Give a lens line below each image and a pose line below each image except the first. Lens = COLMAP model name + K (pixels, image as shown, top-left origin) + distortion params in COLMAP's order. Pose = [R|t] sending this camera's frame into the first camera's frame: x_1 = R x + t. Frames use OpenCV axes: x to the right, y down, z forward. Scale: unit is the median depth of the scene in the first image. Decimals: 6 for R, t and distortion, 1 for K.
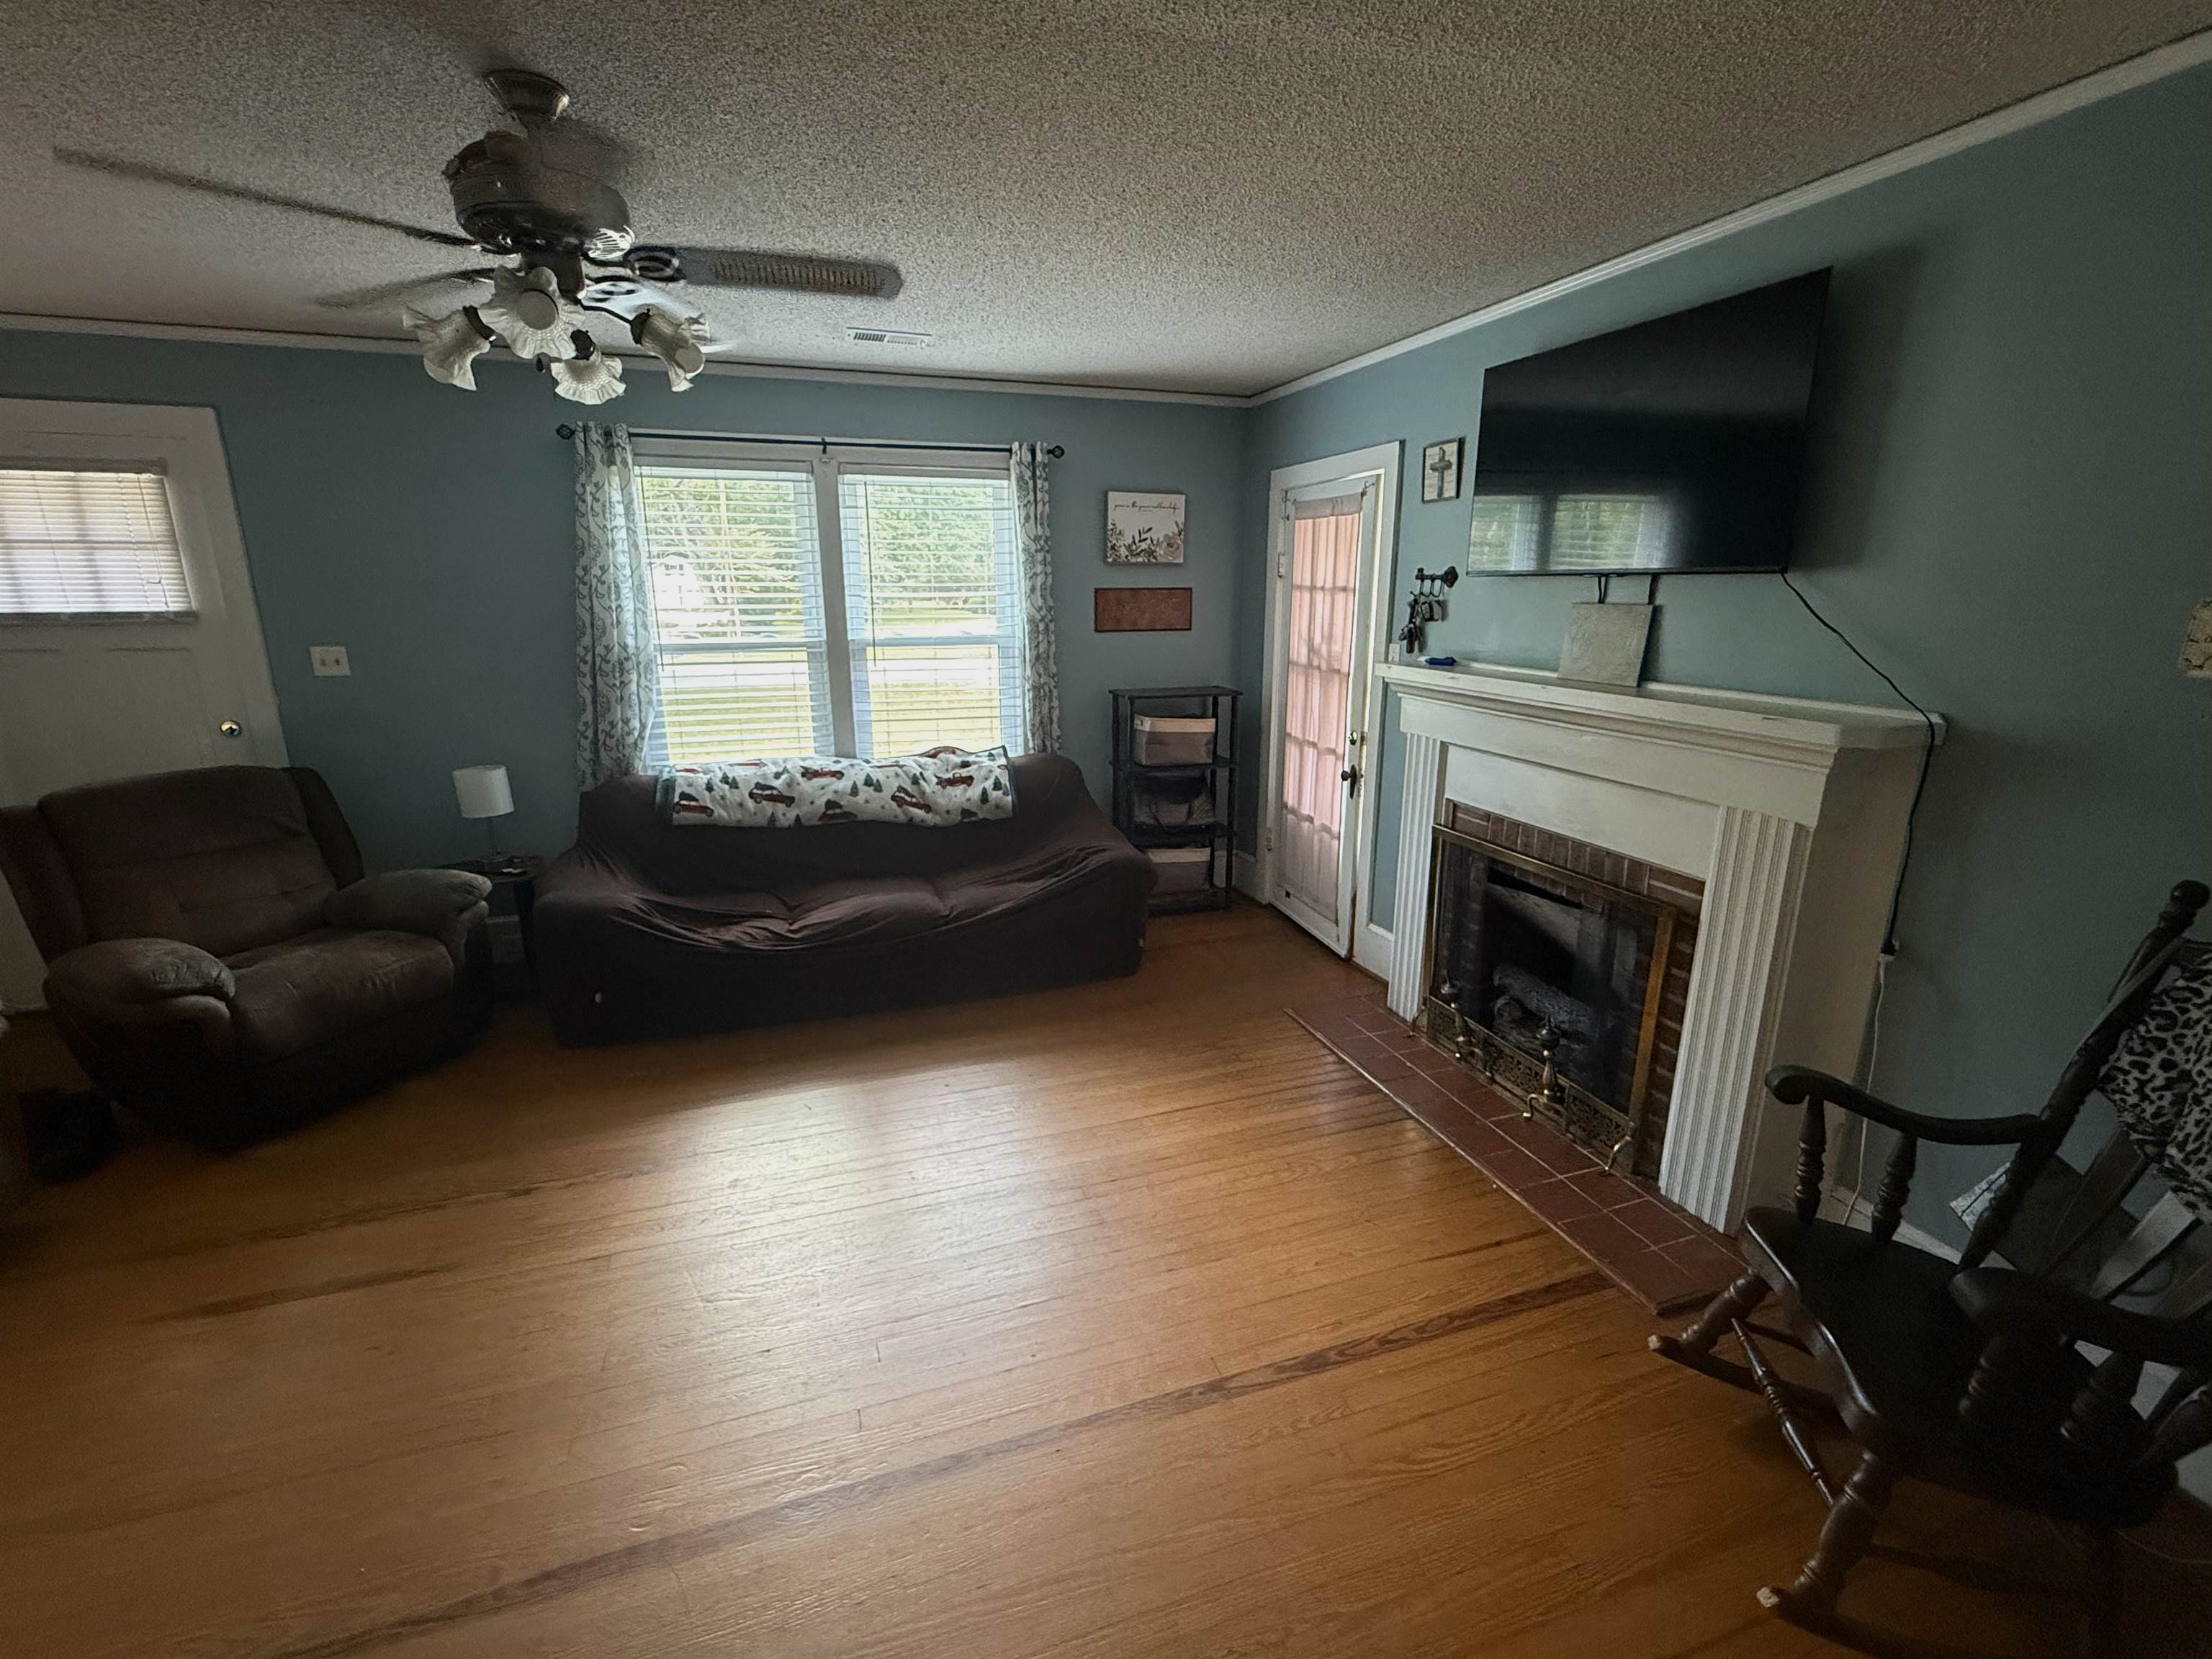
lens RADIAL K [[967.3, 0, 1101.3], [0, 967.3, 835.7], [0, 0, 1]] dist [-0.000348, 0.000069]
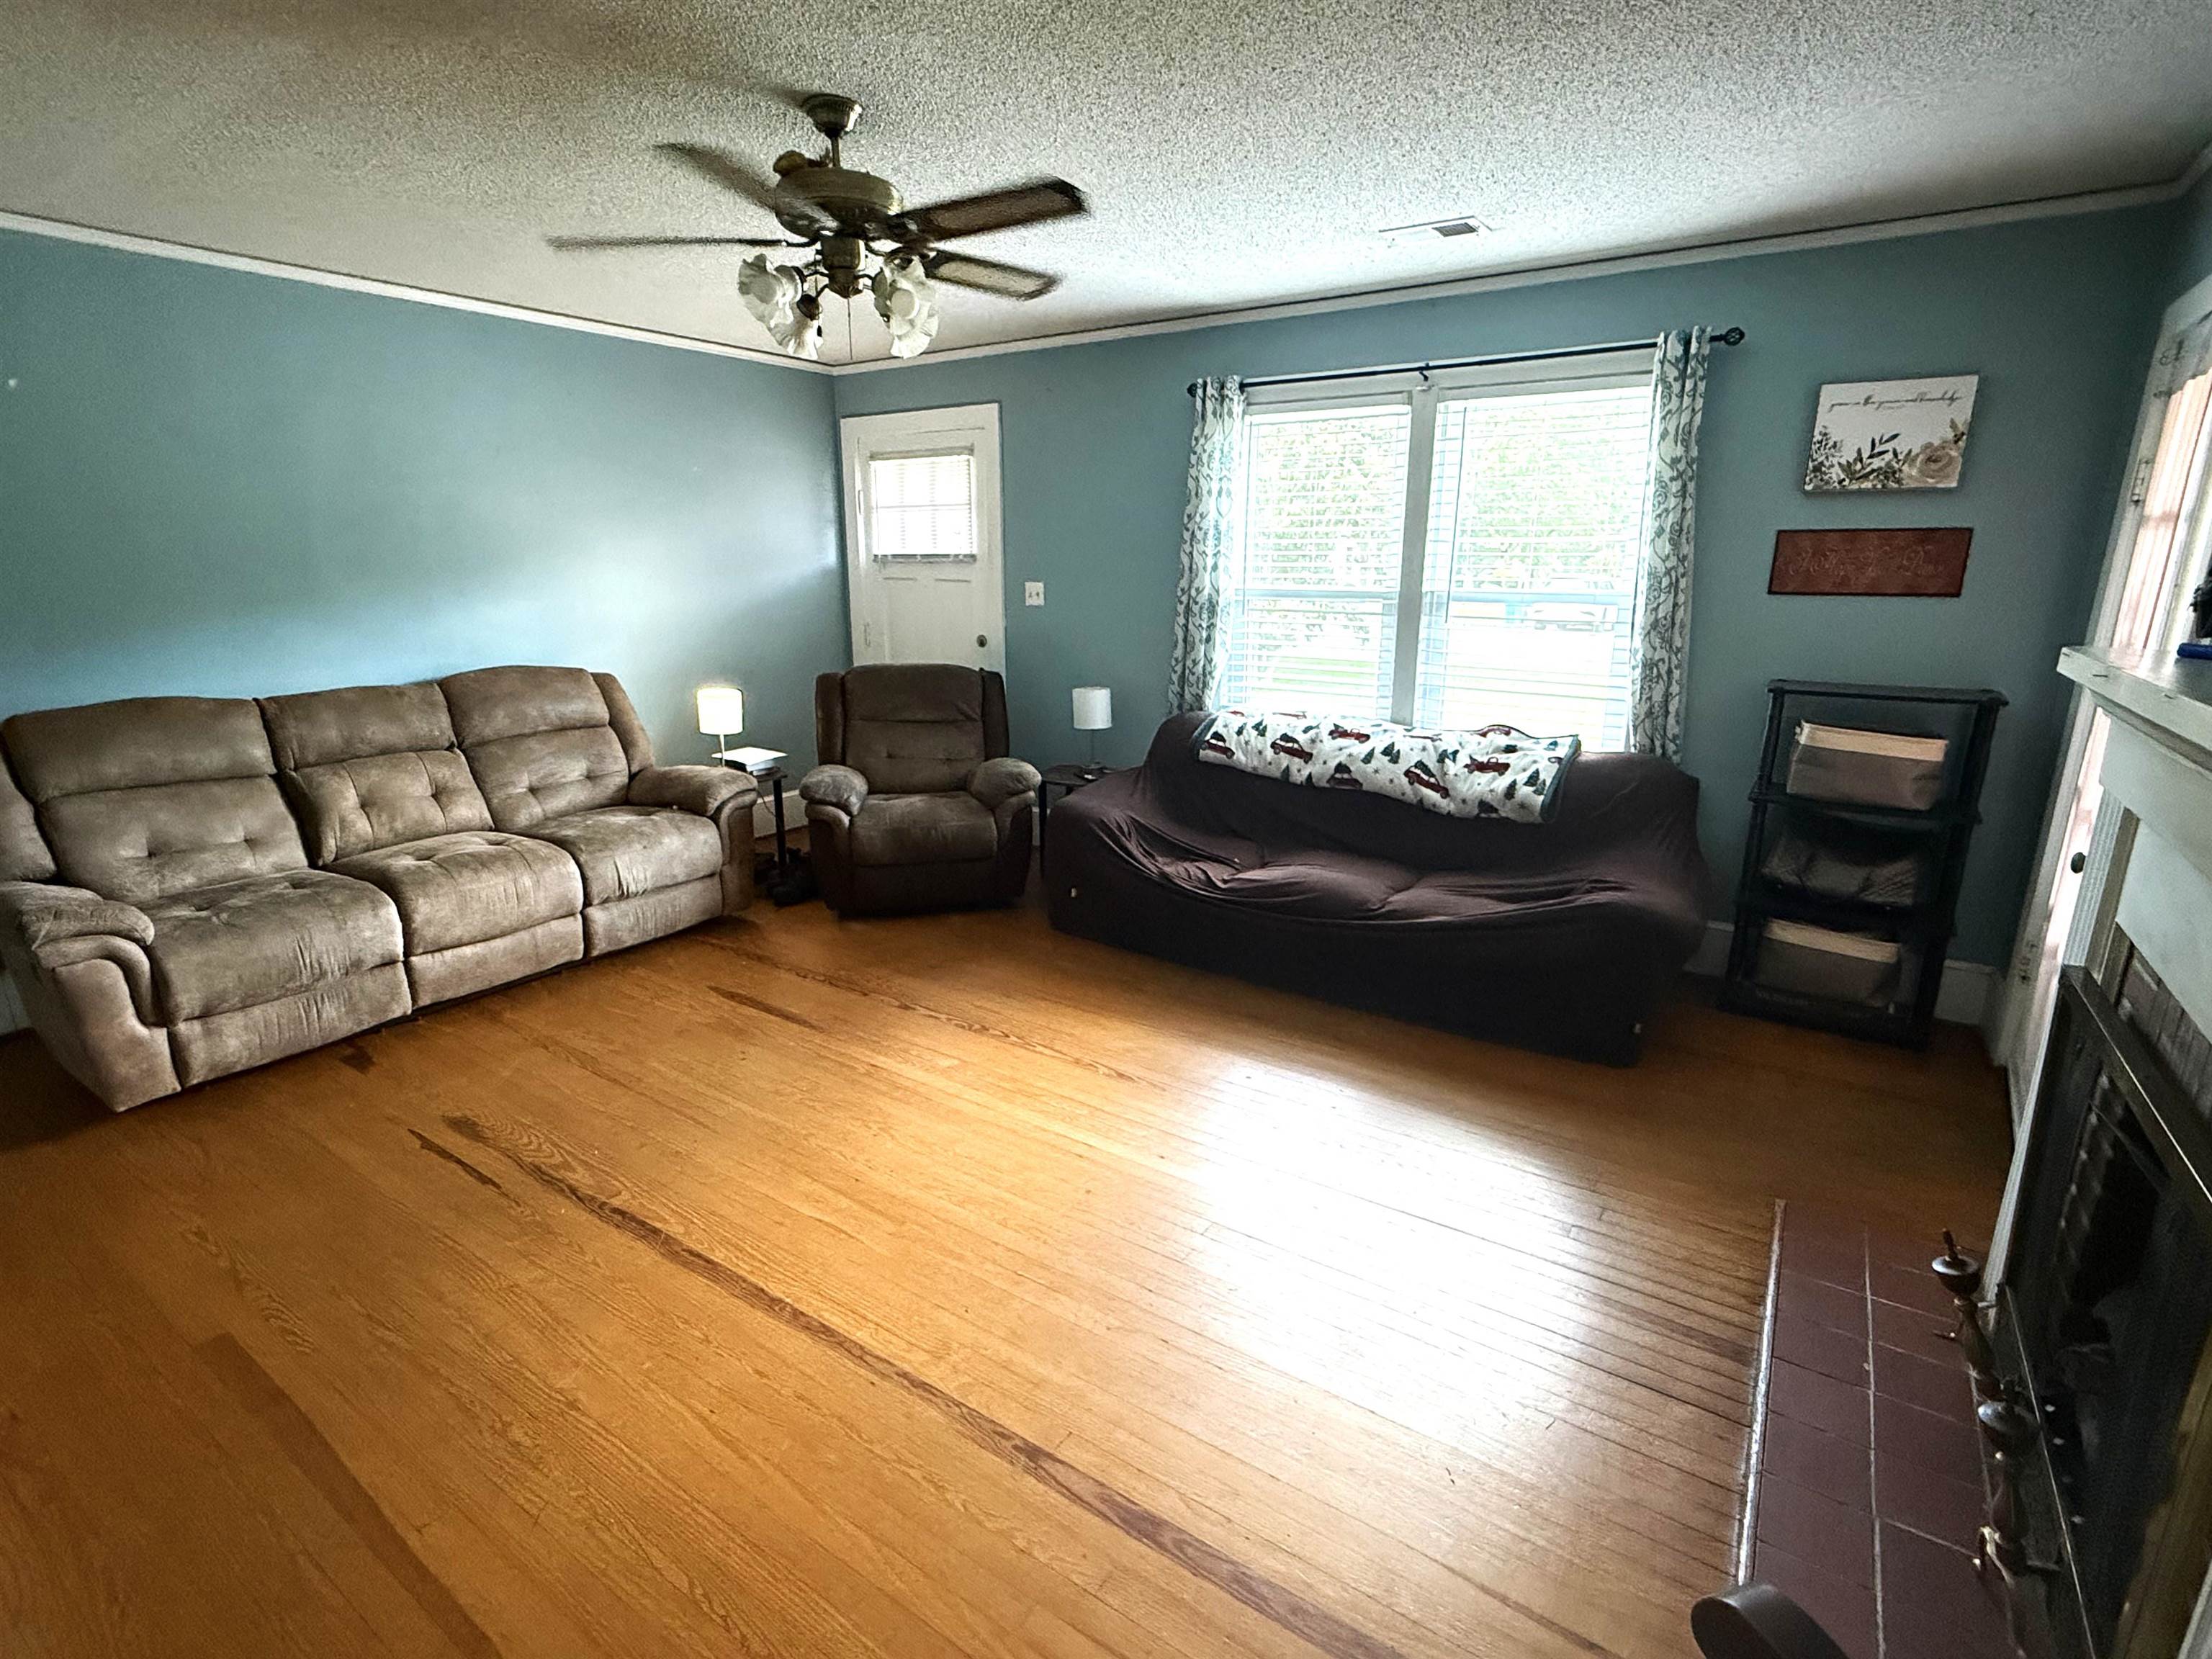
lens RADIAL K [[1039.5, 0, 1114.3], [0, 1039.5, 833.7], [0, 0, 1]] dist [0.000630, -0.001631]
pose [[0.609882, 0.206043, -0.765239, 0.362707], [-0.201231, 0.974225, 0.101936, -0.028811], [0.766518, 0.091821, 0.635625, 0.212919]]
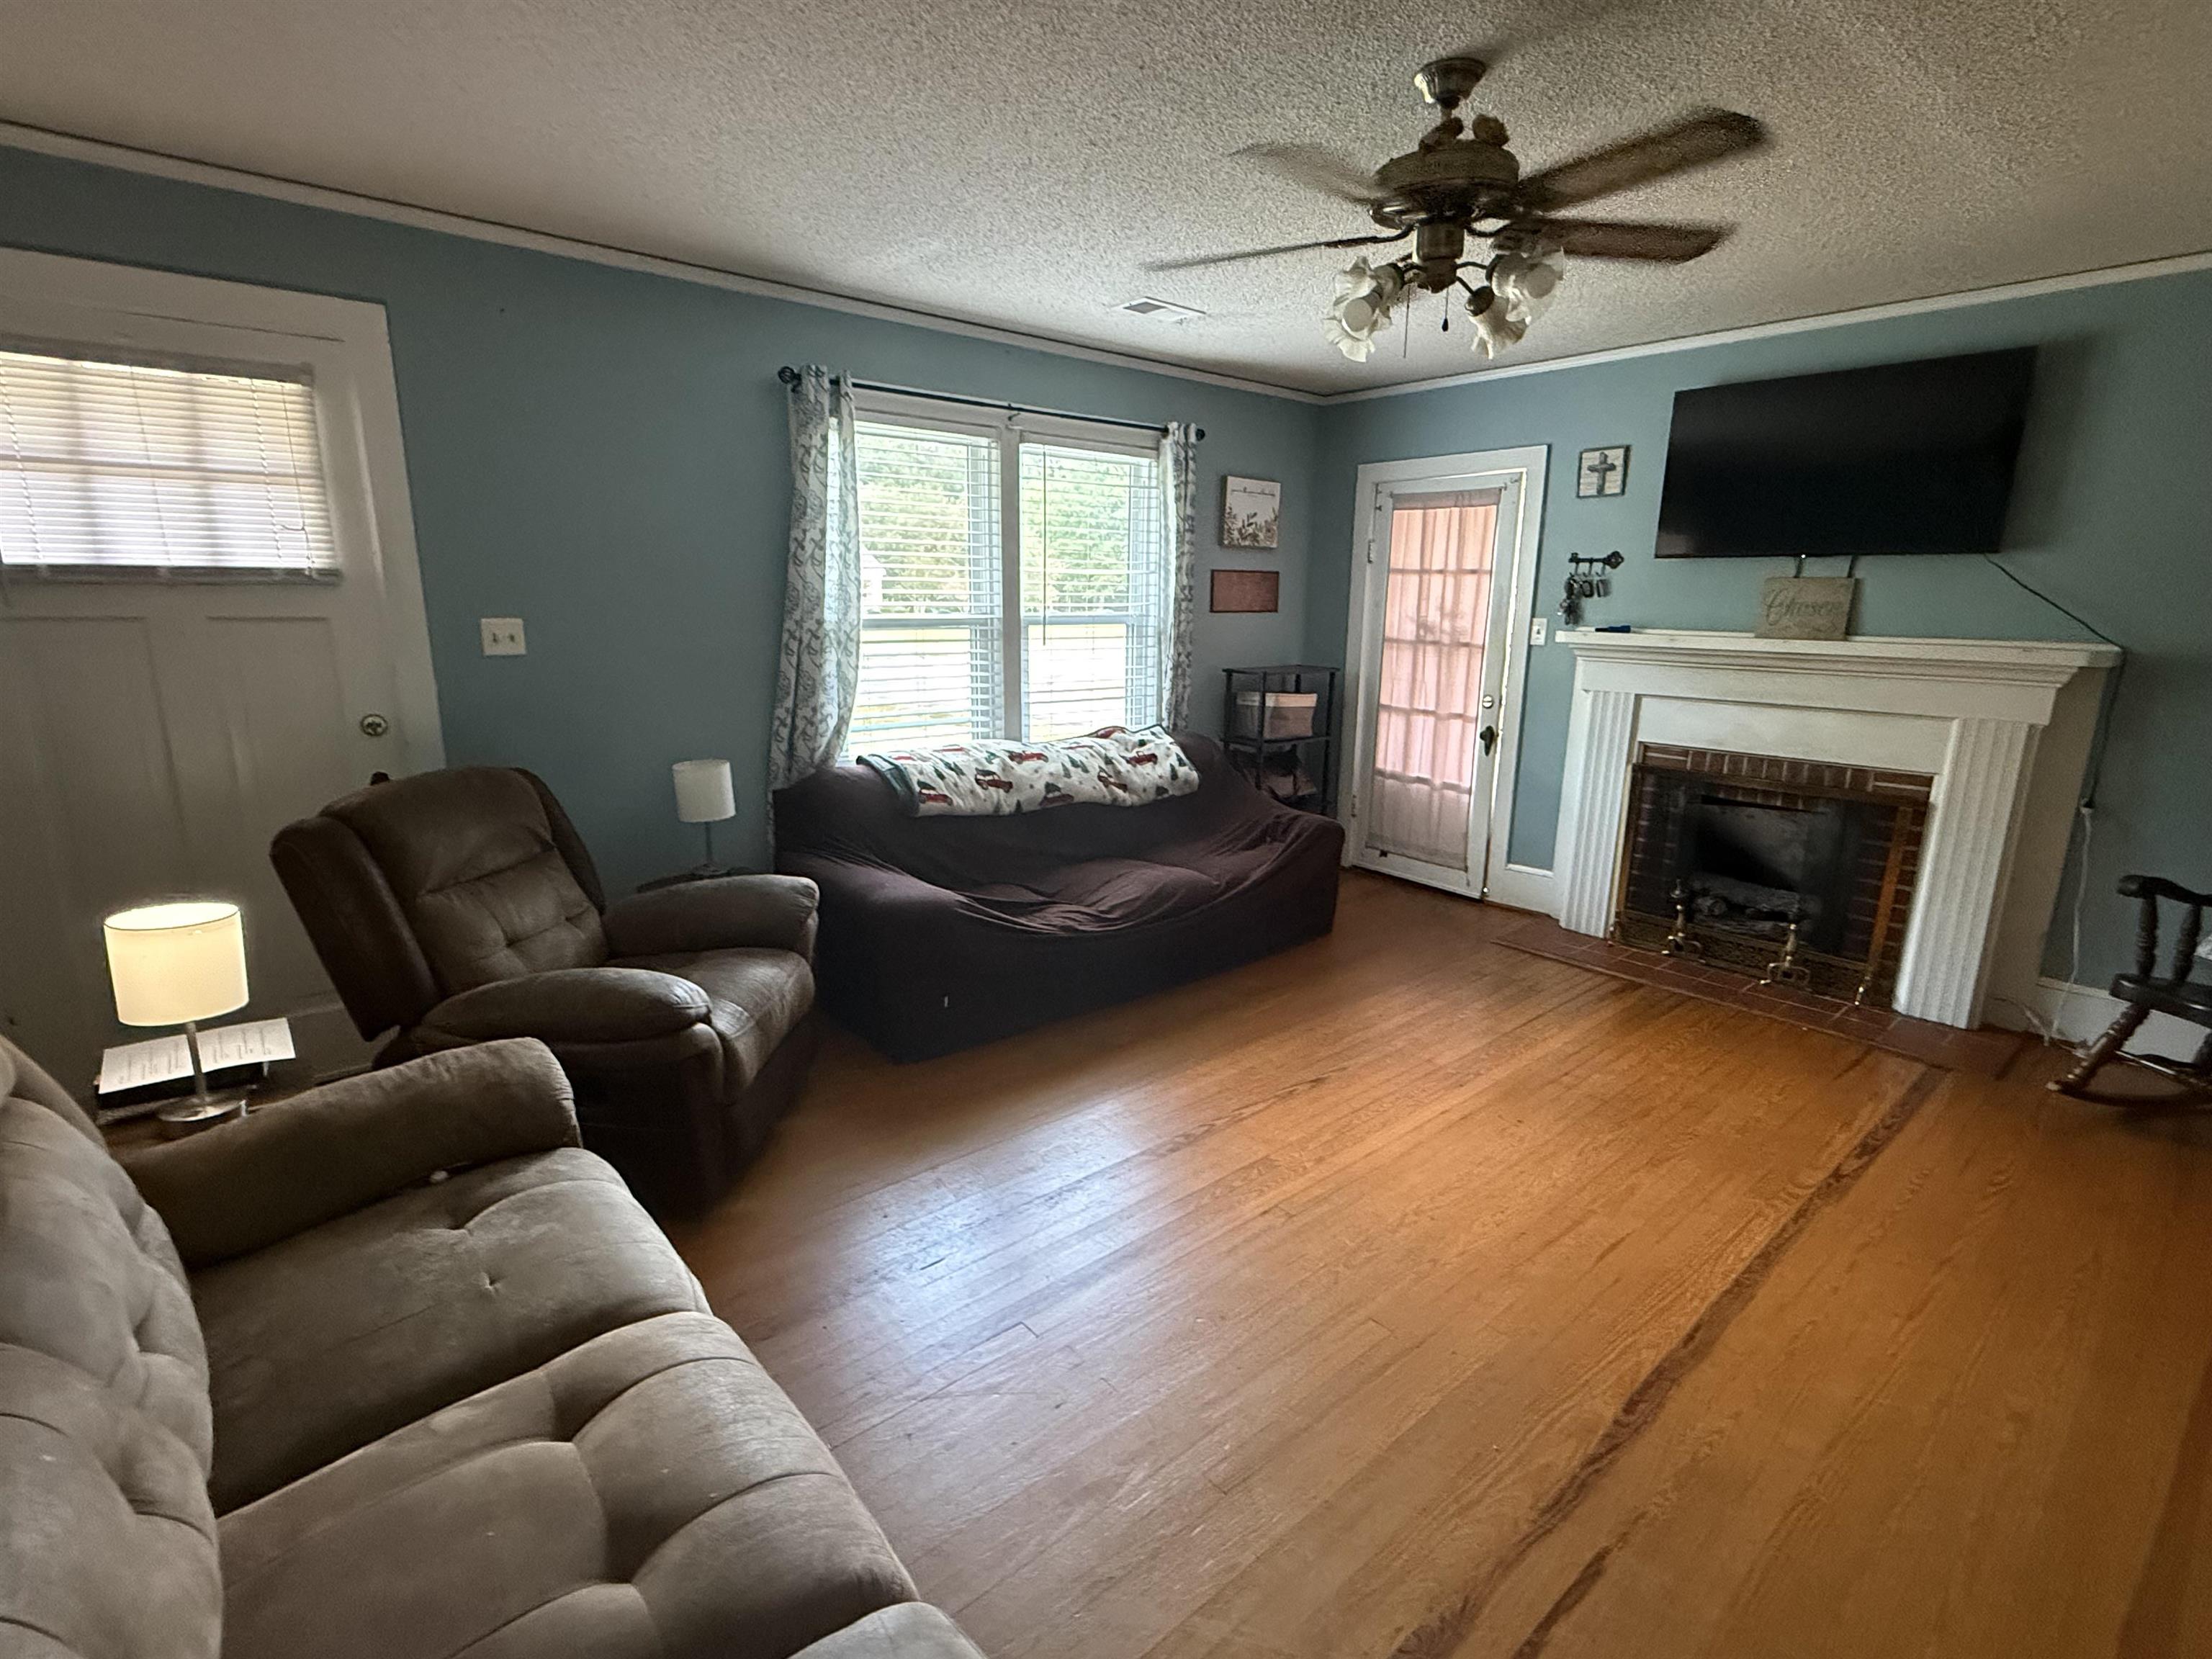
lens RADIAL K [[1039.5, 0, 1106.4], [0, 1039.5, 836.6], [0, 0, 1]] dist [0.000630, -0.001631]
pose [[0.928605, -0.074332, 0.363550, -0.608817], [0.082220, 0.996595, -0.006244, 0.027086], [-0.361847, 0.035689, 0.931554, 0.029622]]
